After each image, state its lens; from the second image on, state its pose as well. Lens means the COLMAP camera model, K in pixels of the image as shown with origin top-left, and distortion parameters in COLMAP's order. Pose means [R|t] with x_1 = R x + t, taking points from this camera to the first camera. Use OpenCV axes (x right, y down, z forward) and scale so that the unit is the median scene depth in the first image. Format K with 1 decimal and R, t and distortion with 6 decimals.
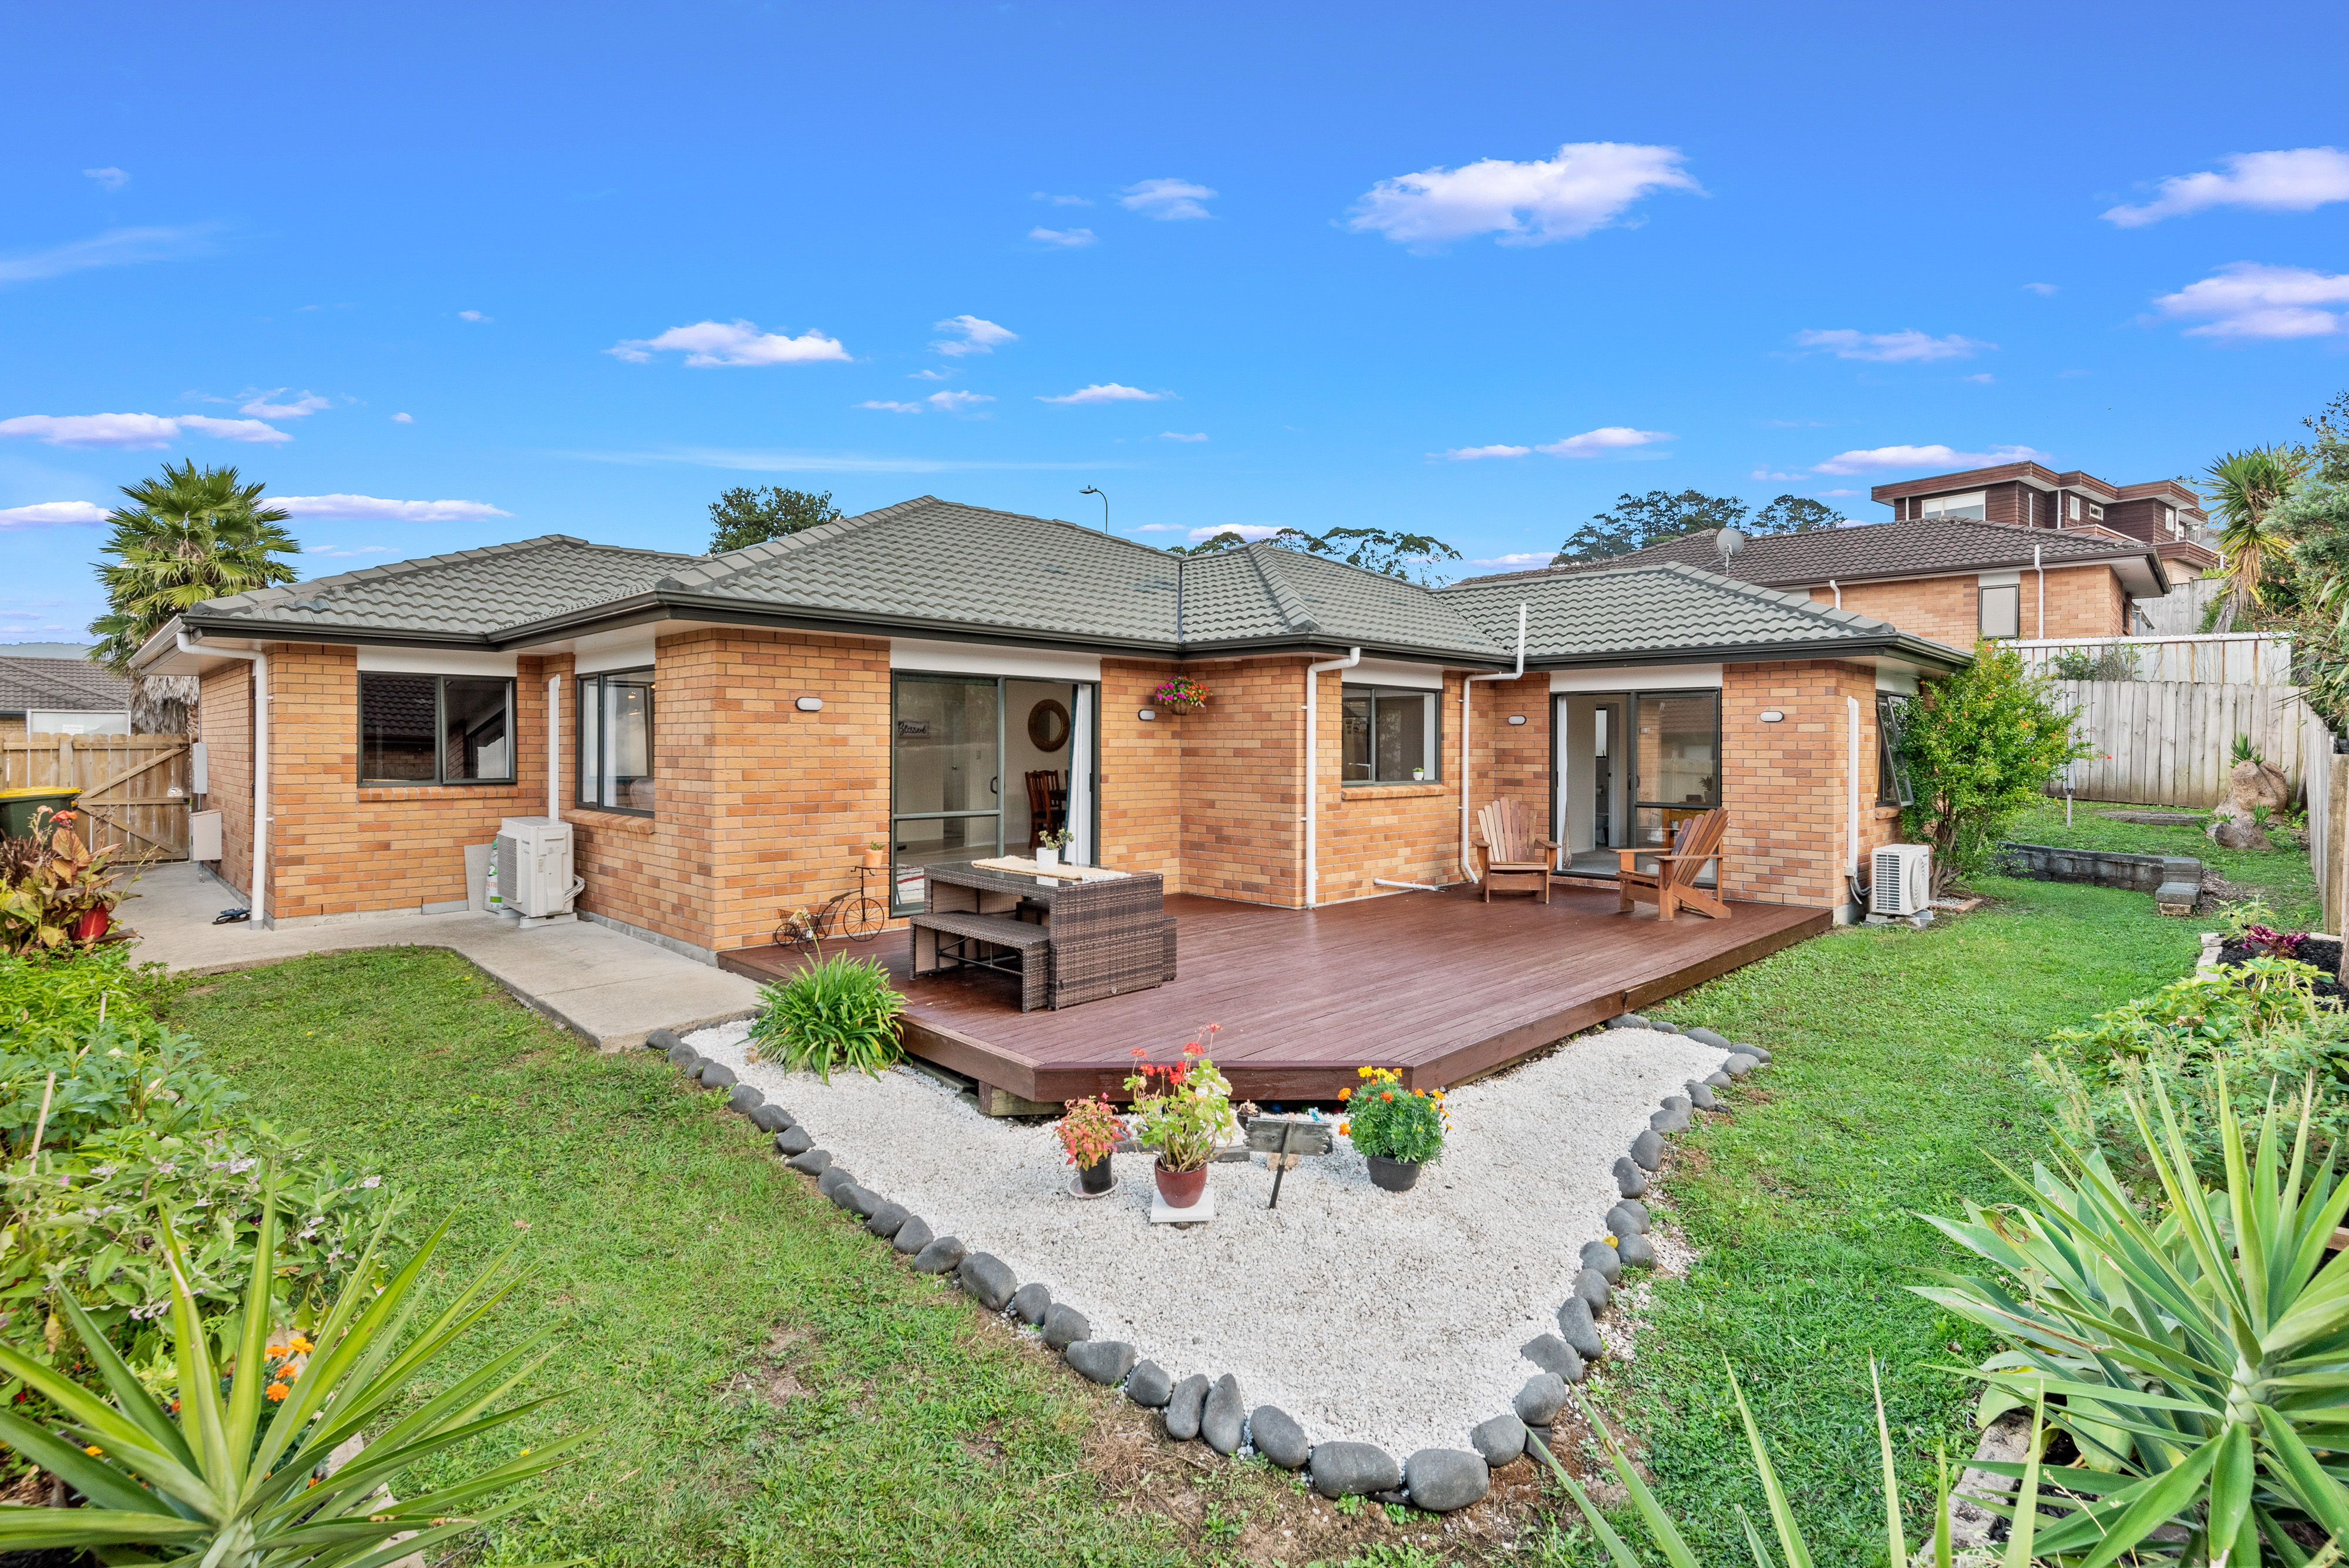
lens RADIAL K [[1114.9, 0, 1180.7], [0, 1114.9, 747.8], [0, 0, 1]] dist [-0.001392, -0.001319]
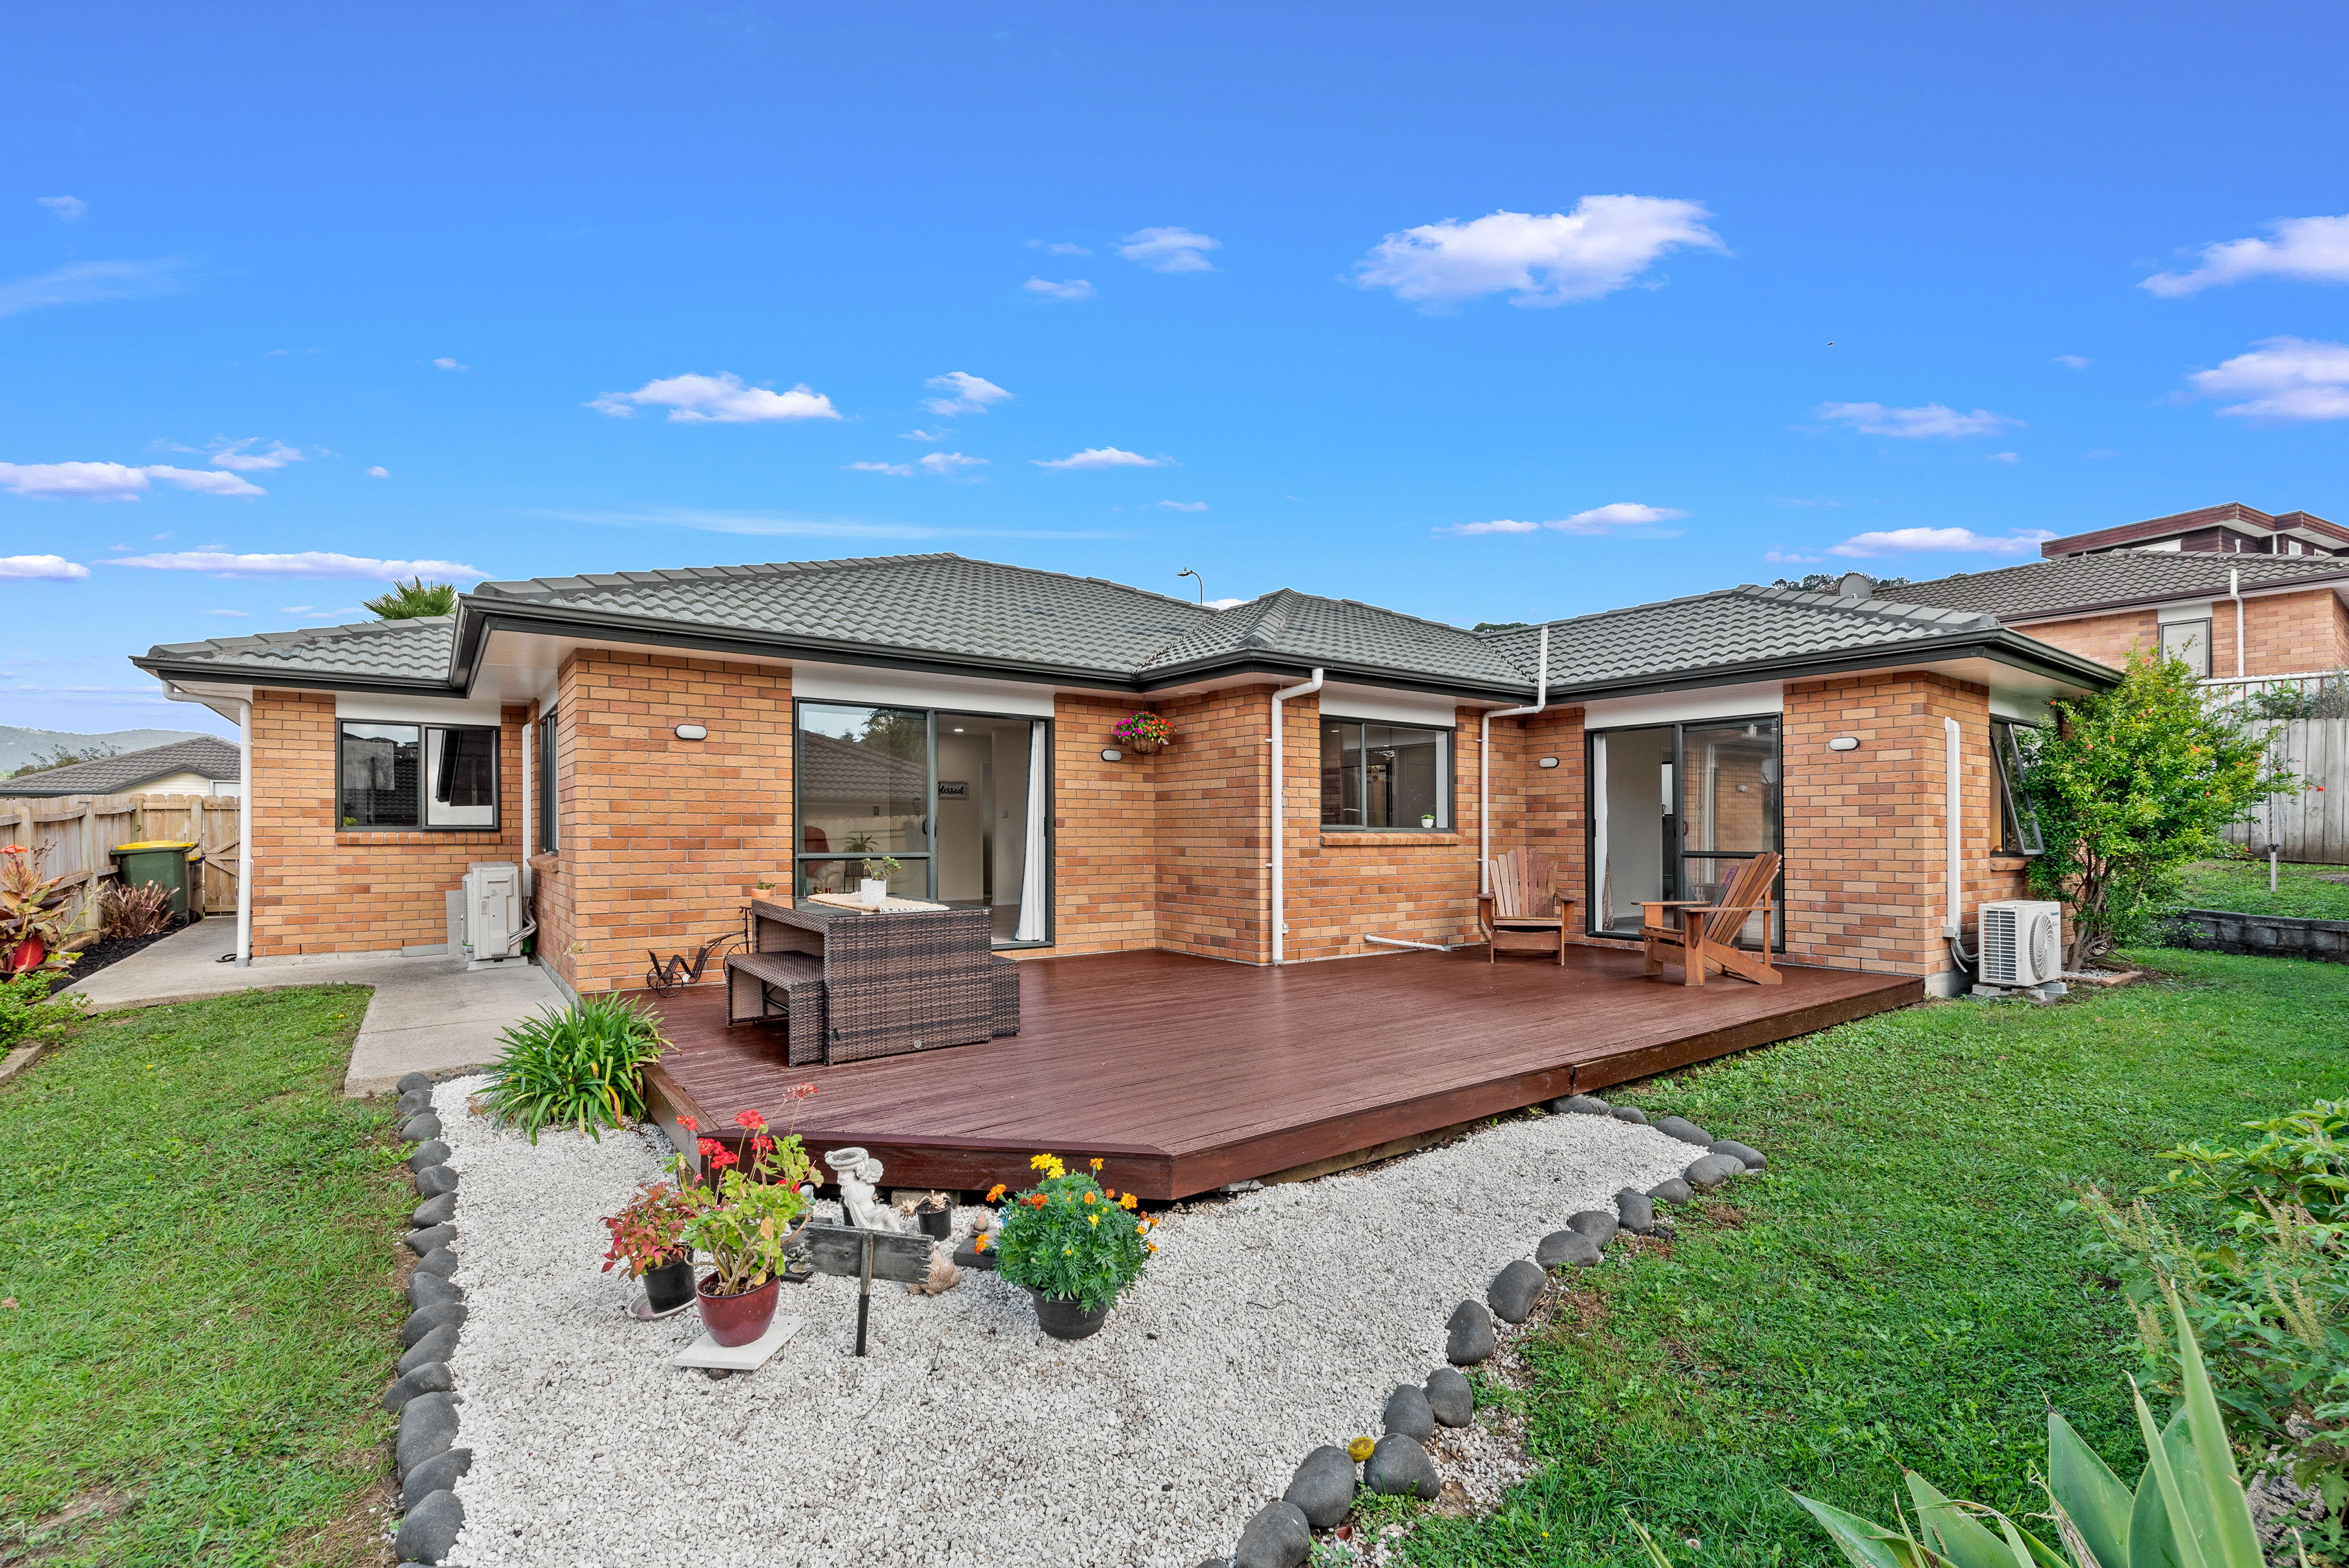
lens RADIAL K [[1025.7, 0, 1173.1], [0, 1025.7, 828.8], [0, 0, 1]] dist [-0.000091, 0.000061]
pose [[0.987489, -0.004682, -0.157616, 0.160055], [0.003595, 0.999968, -0.007178, 0.039423], [0.157645, 0.006521, 0.987474, 0.170925]]
